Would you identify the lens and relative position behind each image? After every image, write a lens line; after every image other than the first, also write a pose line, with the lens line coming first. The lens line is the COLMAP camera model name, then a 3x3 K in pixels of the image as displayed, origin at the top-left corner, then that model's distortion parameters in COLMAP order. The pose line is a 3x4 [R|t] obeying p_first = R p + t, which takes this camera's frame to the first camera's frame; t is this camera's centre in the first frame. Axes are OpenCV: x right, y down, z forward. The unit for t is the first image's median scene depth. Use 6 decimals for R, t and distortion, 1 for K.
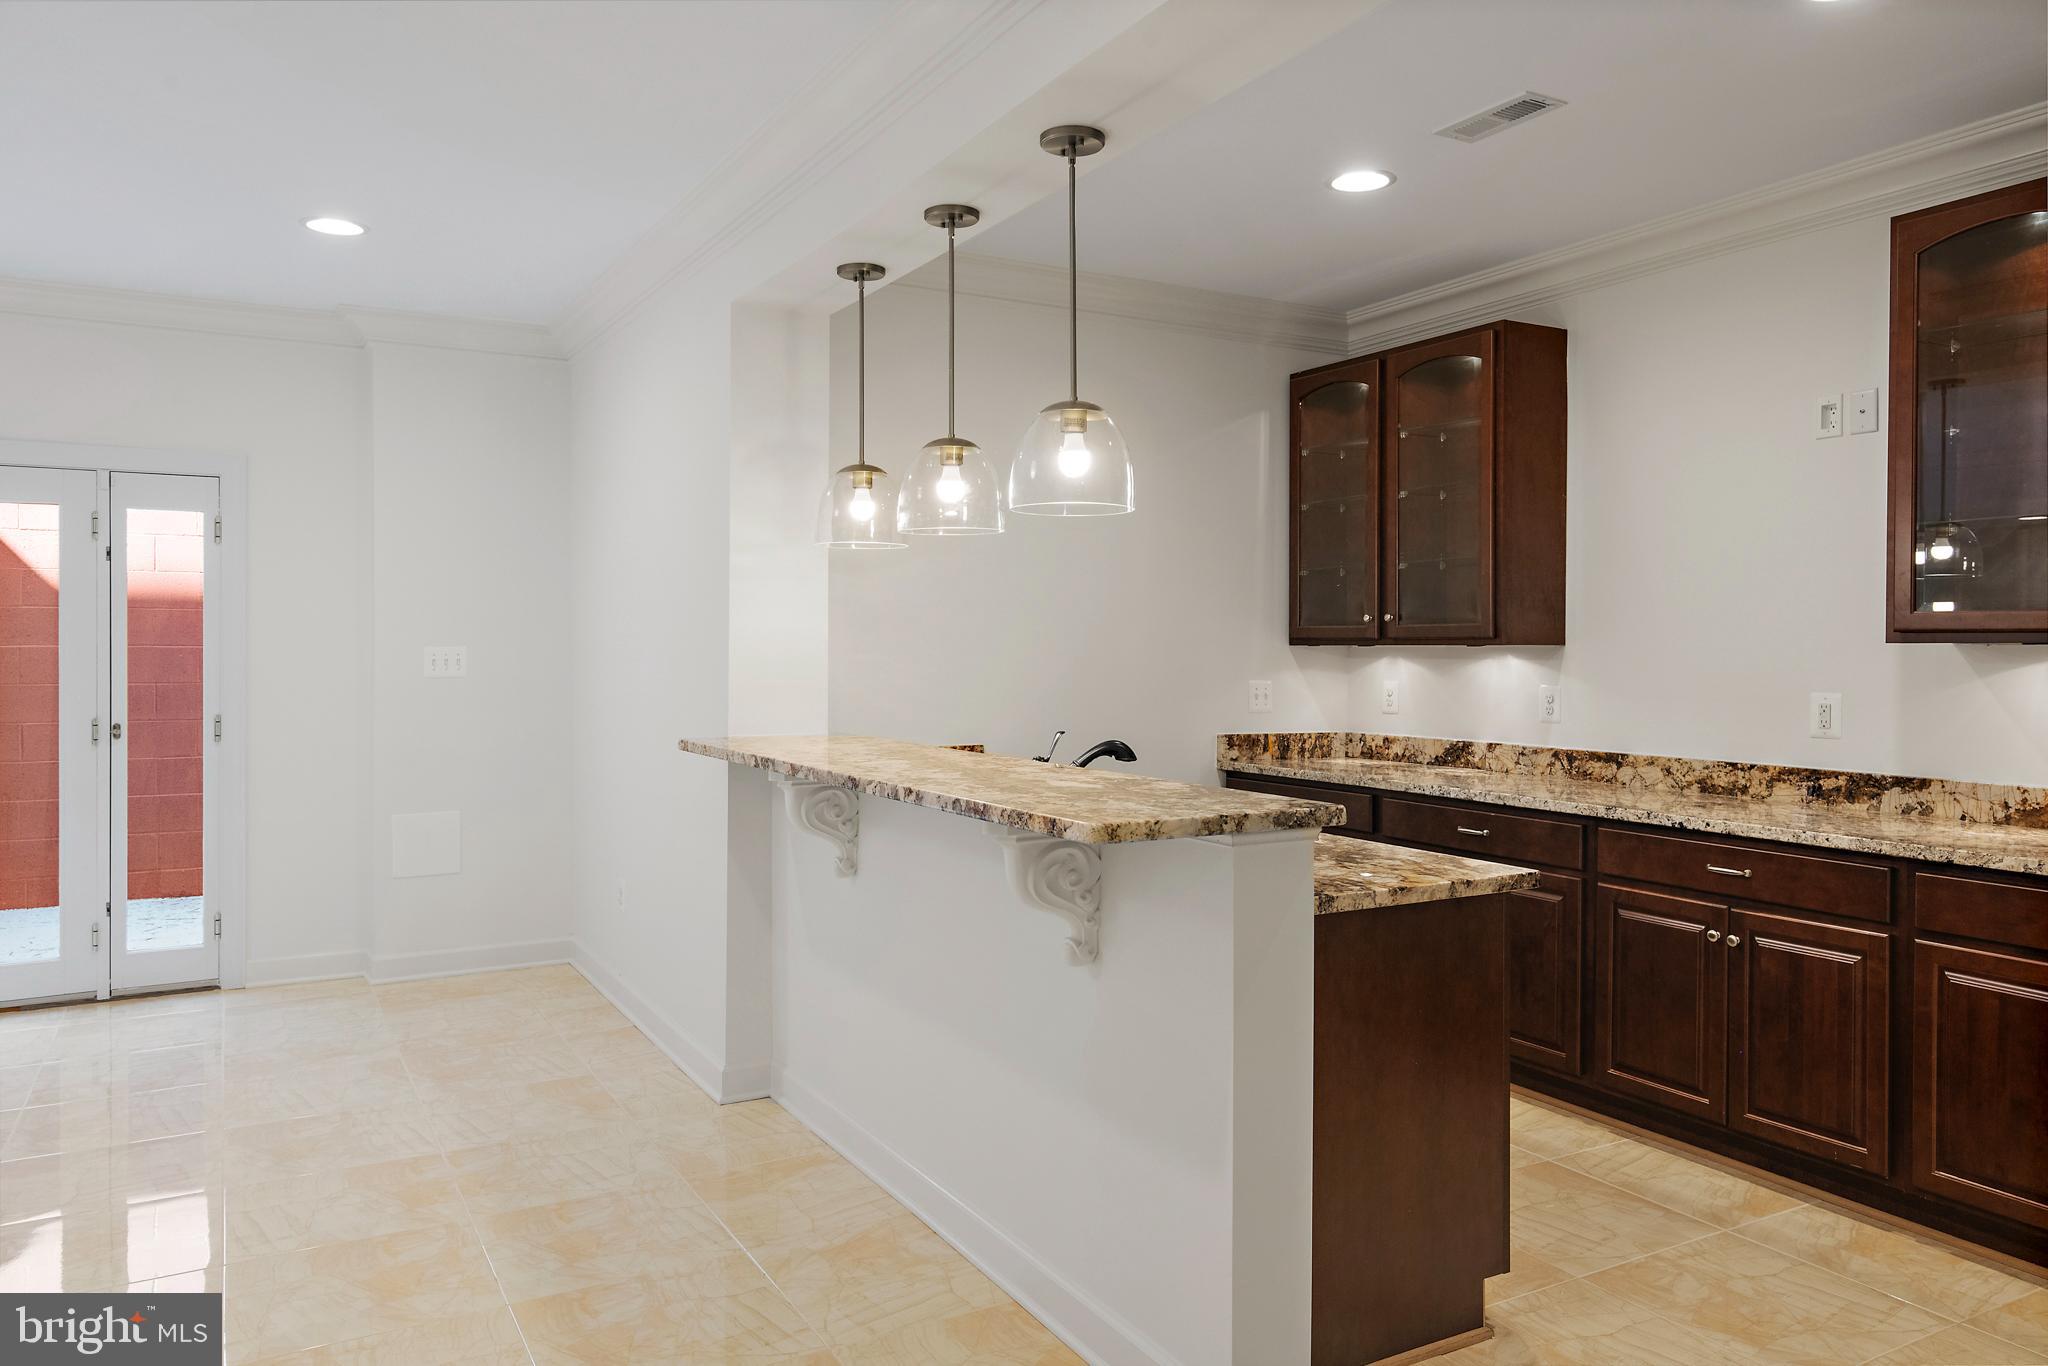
lens RADIAL K [[1399.7, 0, 1024.2], [0, 1399.7, 656.4], [0, 0, 1]] dist [0.008475, 0.001305]
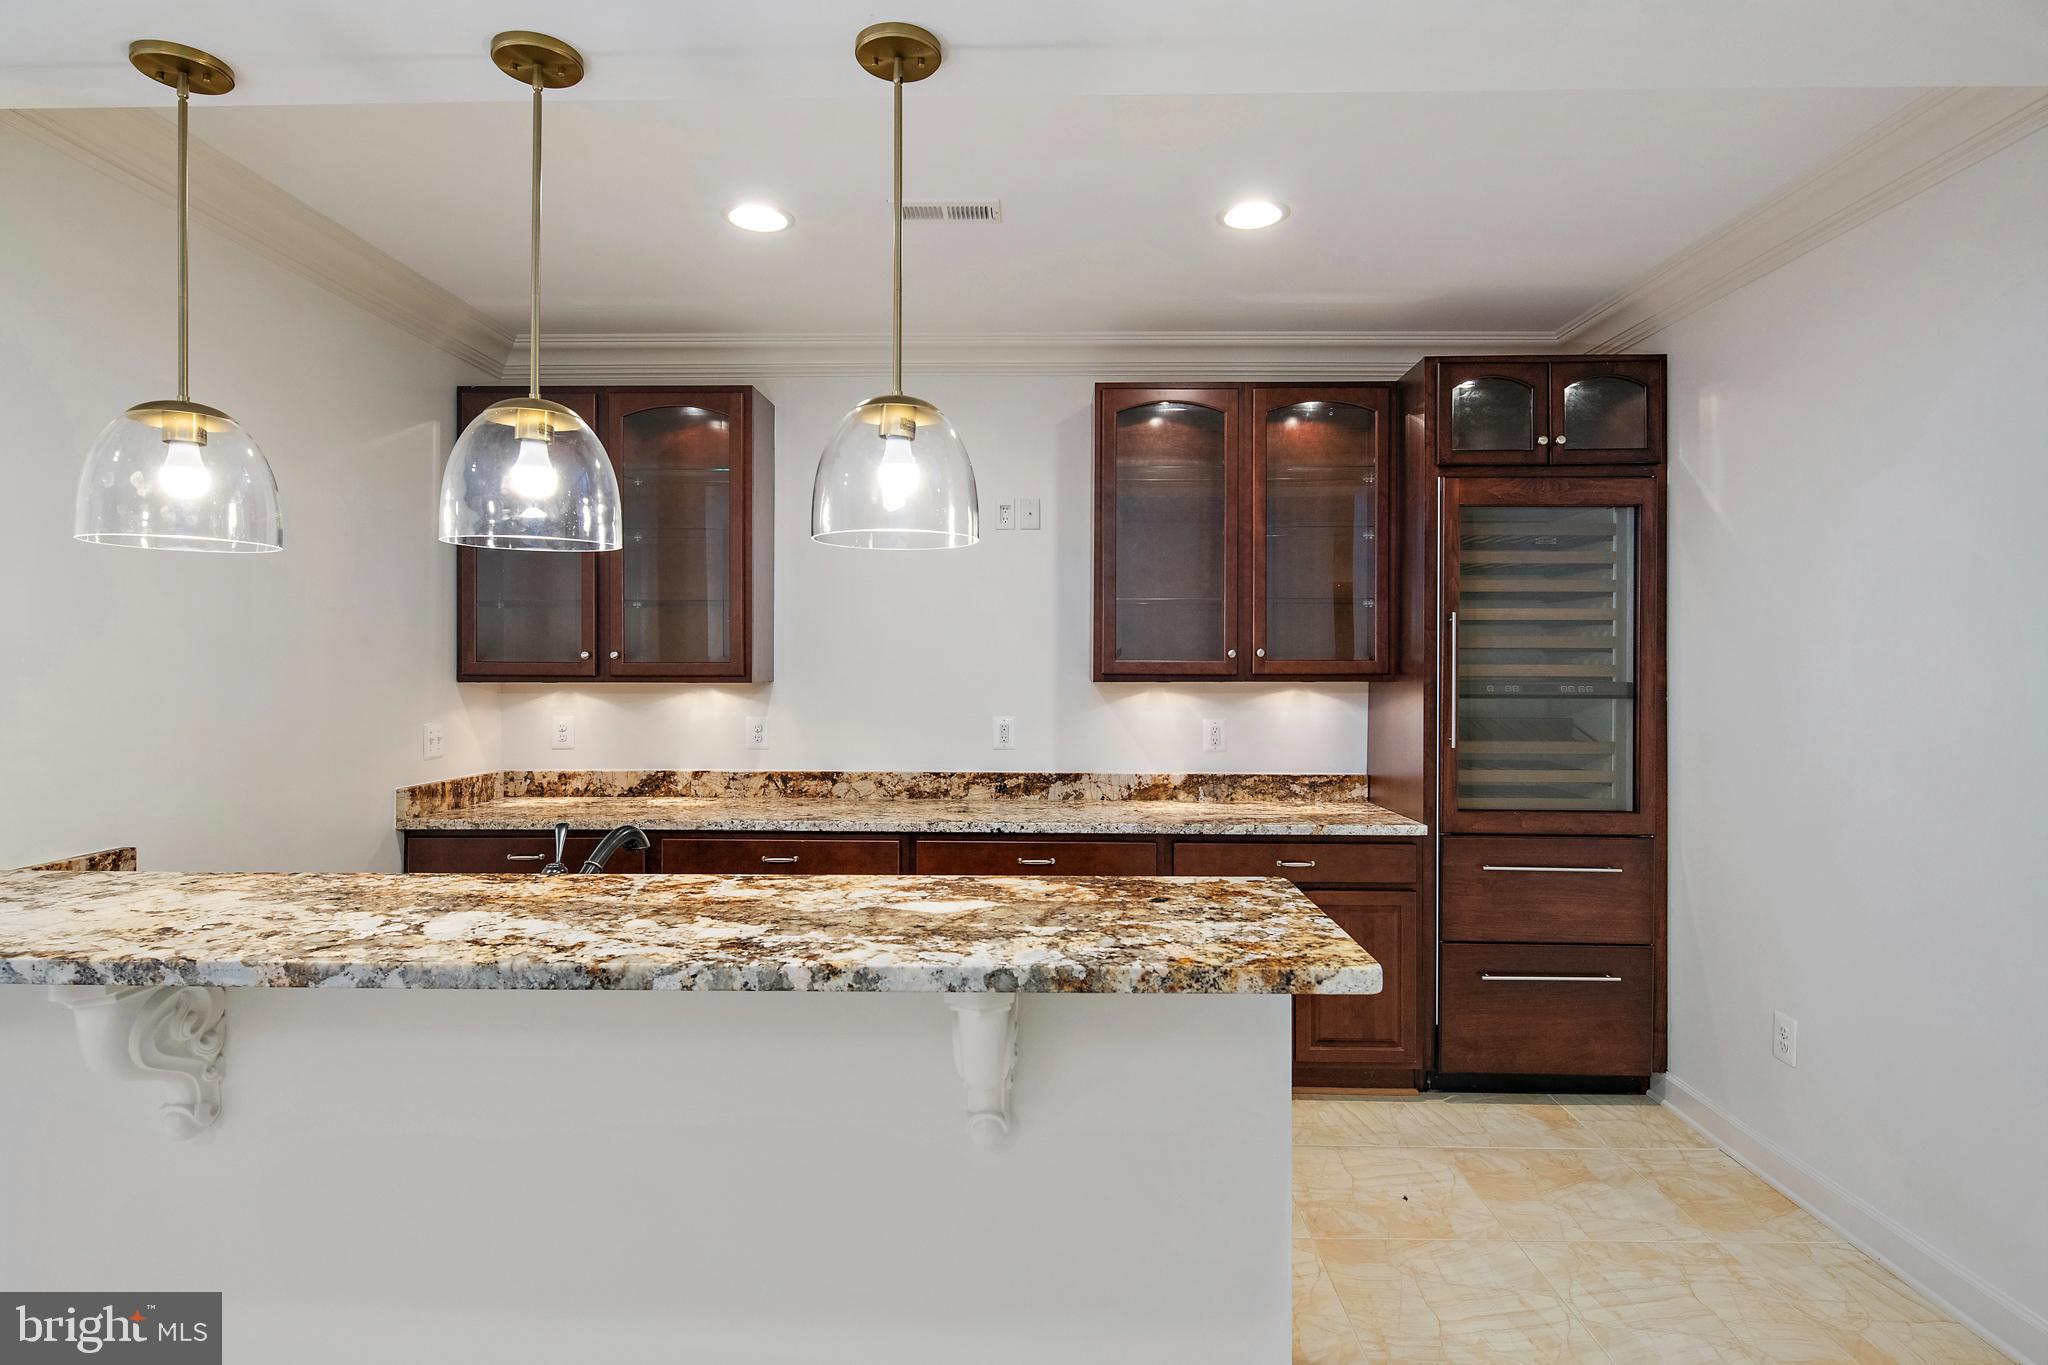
lens RADIAL K [[1050.4, 0, 1031.1], [0, 1050.4, 660.0], [0, 0, 1]] dist [-0.005003, -0.001602]
pose [[0.505944, -0.002350, 0.862563, -0.259724], [0.005395, 0.999985, -0.000441, -0.024516], [-0.862549, 0.004877, 0.505950, 0.406949]]
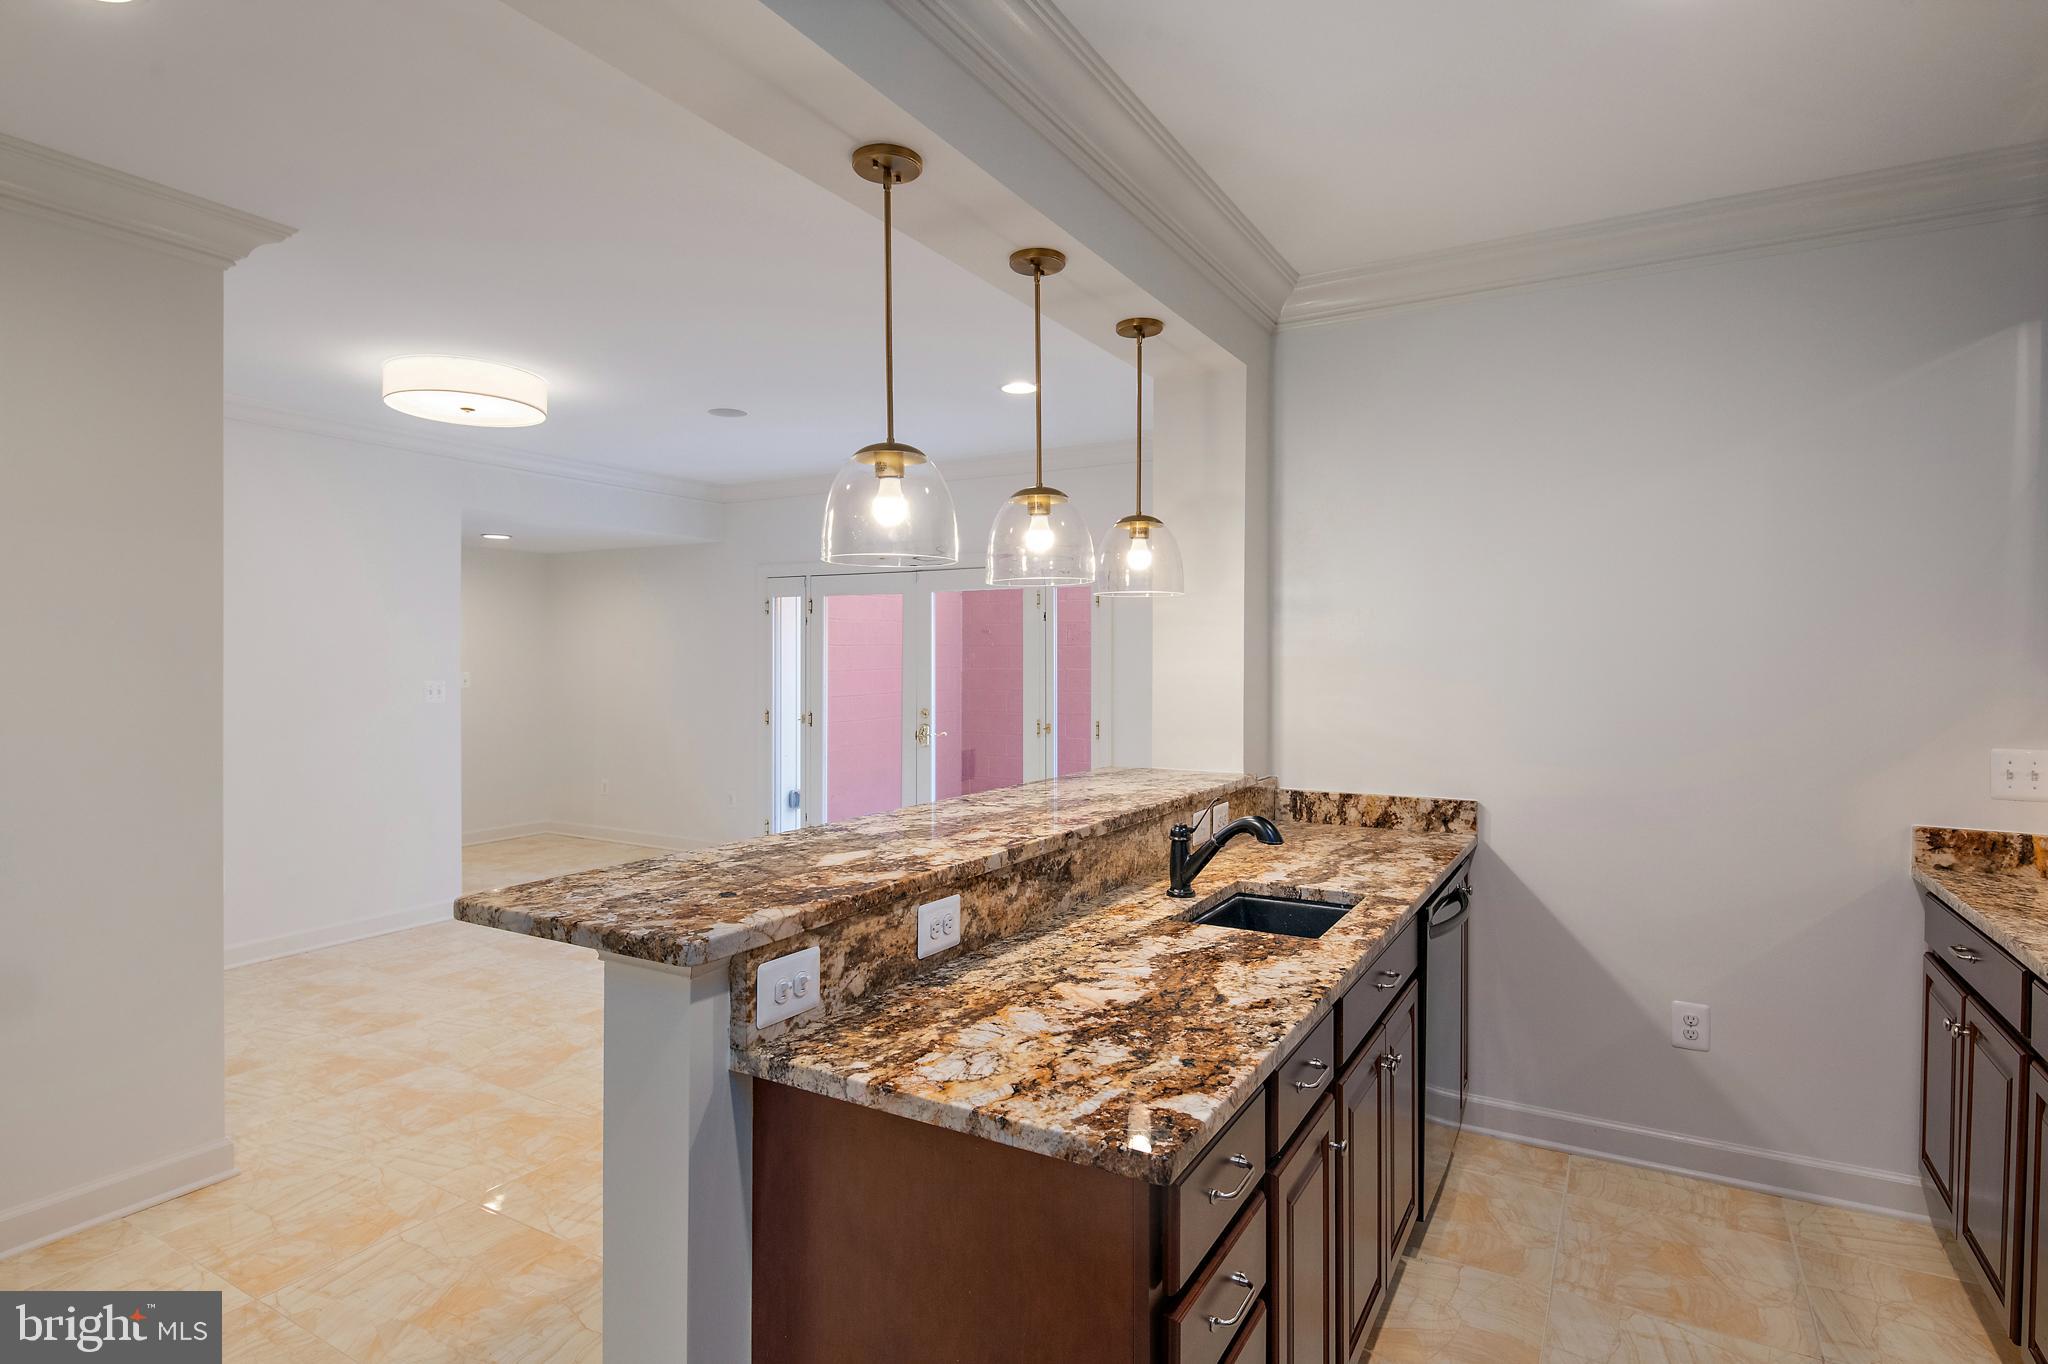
lens RADIAL K [[1050.4, 0, 1031.1], [0, 1050.4, 659.5], [0, 0, 1]] dist [-0.005003, -0.001602]
pose [[0.507487, -0.000266, -0.861659, 0.422766], [-0.005877, 0.999976, -0.003770, -0.023341], [0.861639, 0.006978, 0.507473, 0.455101]]
